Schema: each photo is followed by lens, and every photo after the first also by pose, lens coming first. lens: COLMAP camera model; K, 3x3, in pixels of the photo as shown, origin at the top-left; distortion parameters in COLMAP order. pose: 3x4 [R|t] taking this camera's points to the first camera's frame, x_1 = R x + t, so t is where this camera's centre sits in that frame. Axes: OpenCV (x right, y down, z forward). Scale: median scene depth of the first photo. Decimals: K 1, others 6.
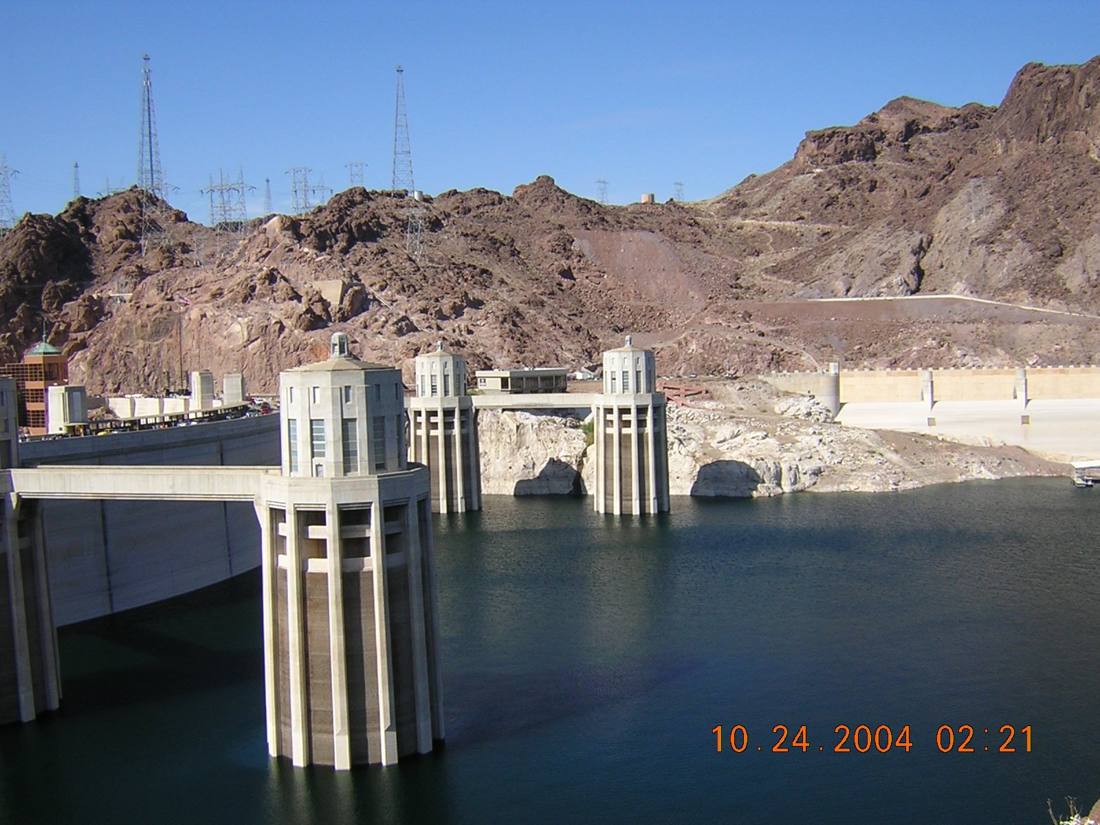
lens RADIAL K [[1205.0, 0, 549.1], [0, 1205.0, 424.0], [0, 0, 1]] dist [-0.106931, 0.000000]
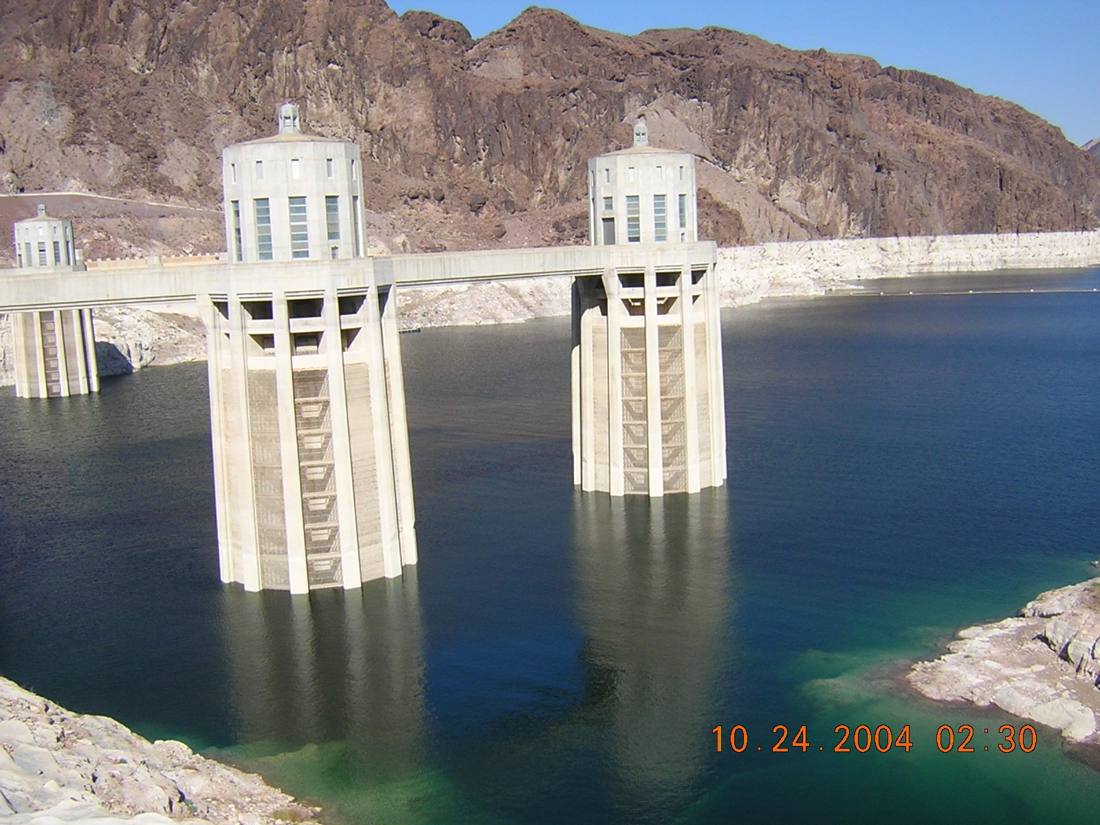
lens RADIAL K [[1211.5, 0, 568.3], [0, 1211.5, 404.5], [0, 0, 1]] dist [-0.110822, 0.000000]
pose [[0.512540, -0.113202, 0.851169, -0.343597], [0.083299, 0.993151, 0.081926, 0.025294], [-0.854613, 0.028912, 0.518460, 0.126860]]
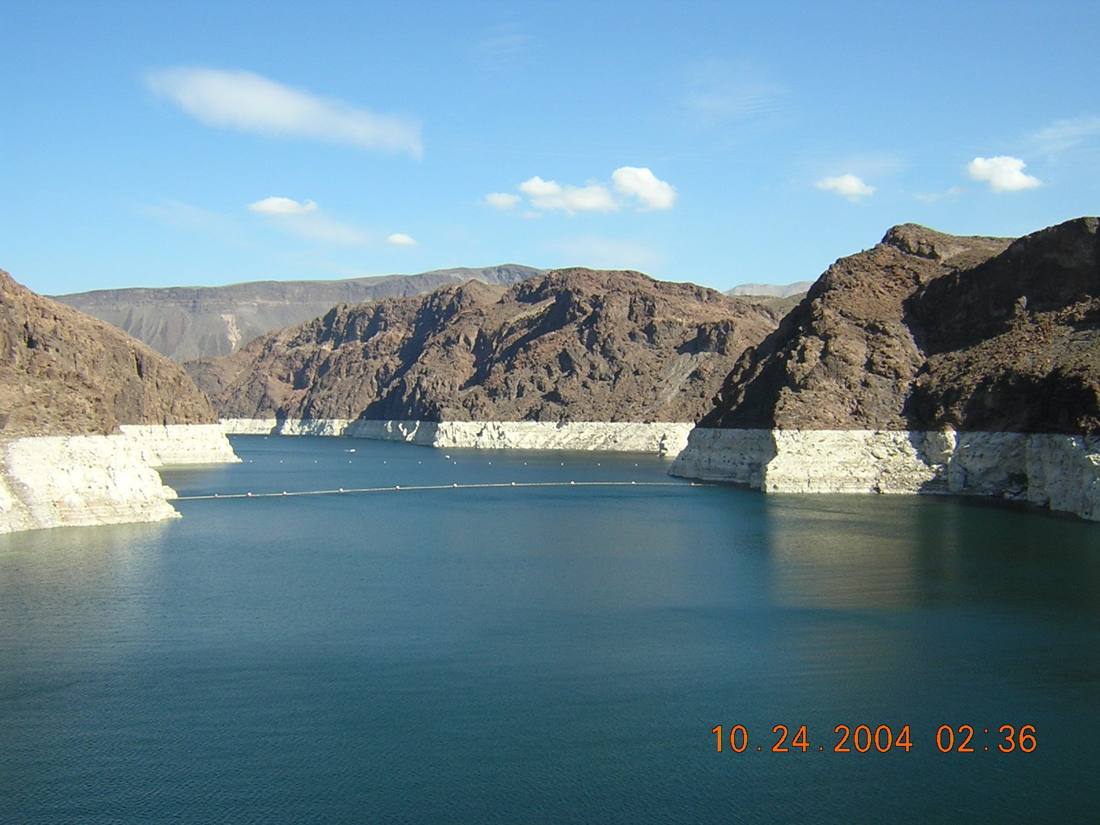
lens RADIAL K [[1205.0, 0, 551.5], [0, 1205.0, 411.5], [0, 0, 1]] dist [-0.106931, 0.000000]
pose [[-0.384558, 0.026282, 0.922727, -0.140156], [0.071125, 0.997467, 0.001231, -0.012544], [-0.920357, 0.066102, -0.385453, 0.634560]]
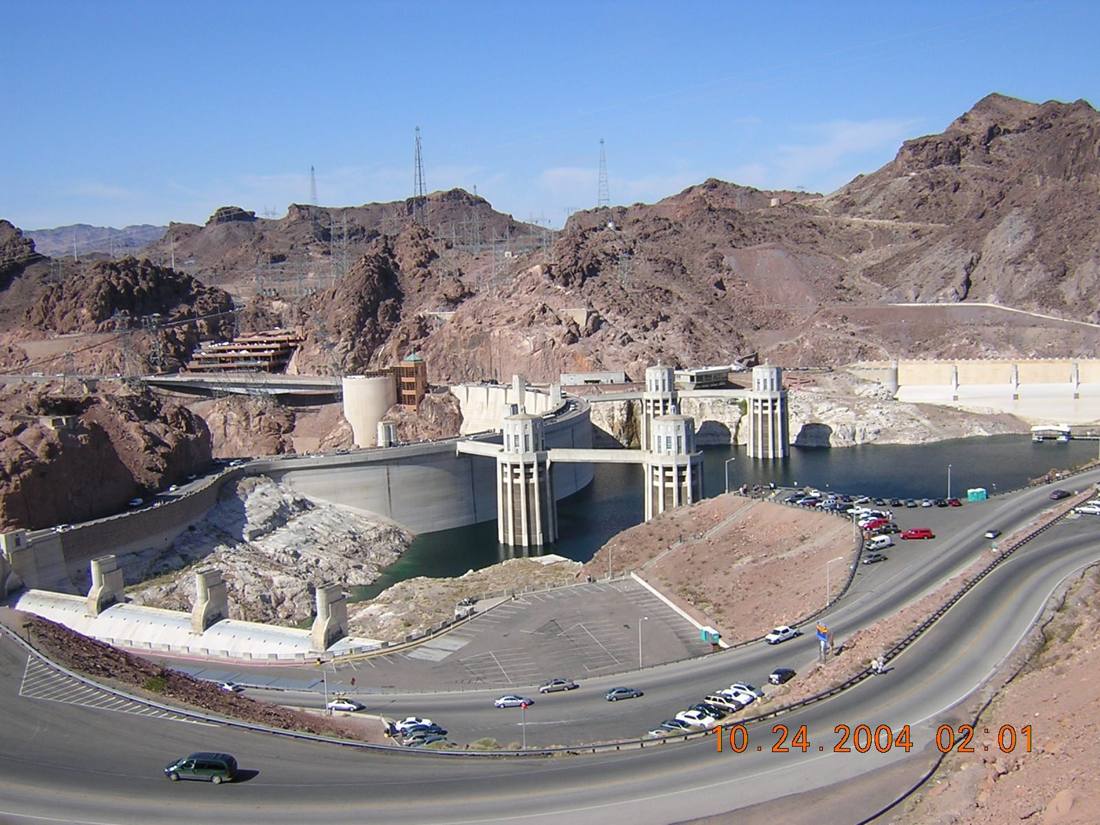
lens RADIAL K [[1205.0, 0, 548.9], [0, 1205.0, 418.3], [0, 0, 1]] dist [-0.106931, 0.000000]
pose [[0.994627, -0.001583, -0.103515, -0.048033], [0.007703, 0.998243, 0.058746, -0.061132], [0.103240, -0.059227, 0.992892, -0.541797]]
